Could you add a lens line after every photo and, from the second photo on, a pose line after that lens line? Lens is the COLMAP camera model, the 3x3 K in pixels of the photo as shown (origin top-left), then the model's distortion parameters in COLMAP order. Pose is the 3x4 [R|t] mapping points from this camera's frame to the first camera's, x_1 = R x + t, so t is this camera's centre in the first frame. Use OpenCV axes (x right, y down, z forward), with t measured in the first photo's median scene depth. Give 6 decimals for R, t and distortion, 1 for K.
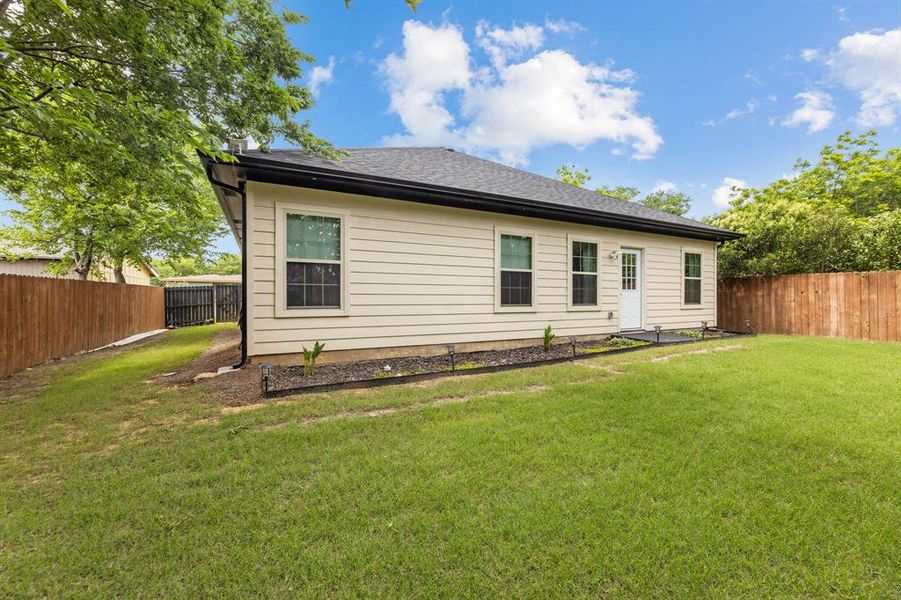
lens RADIAL K [[361.4, 0, 444.2], [0, 361.4, 301.4], [0, 0, 1]] dist [-0.001513, -0.000266]
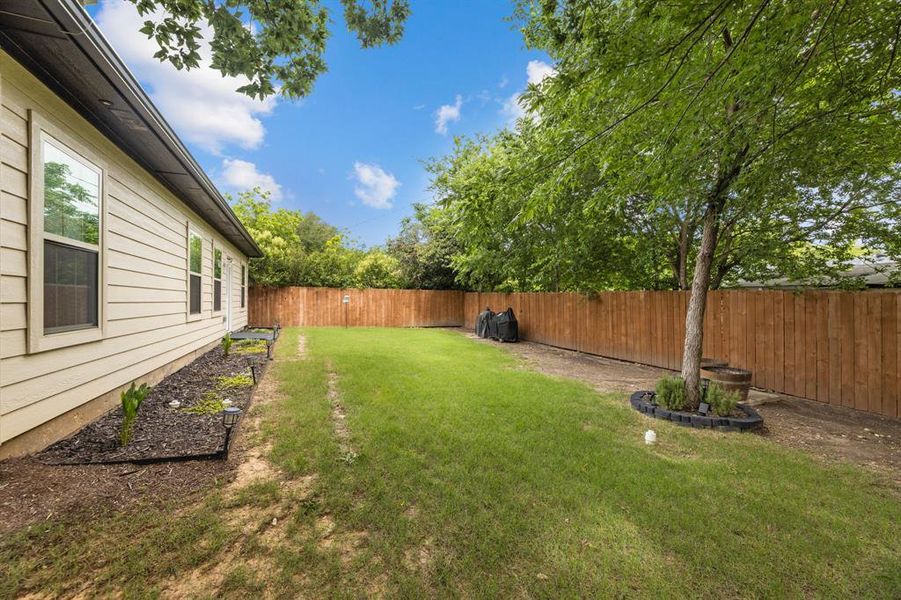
lens RADIAL K [[361.4, 0, 444.2], [0, 361.4, 301.4], [0, 0, 1]] dist [-0.001513, -0.000266]
pose [[0.069262, 0.000632, 0.997598, -0.519796], [-0.001787, 0.999998, -0.000510, -0.015316], [-0.997597, -0.001747, 0.069263, 0.246923]]
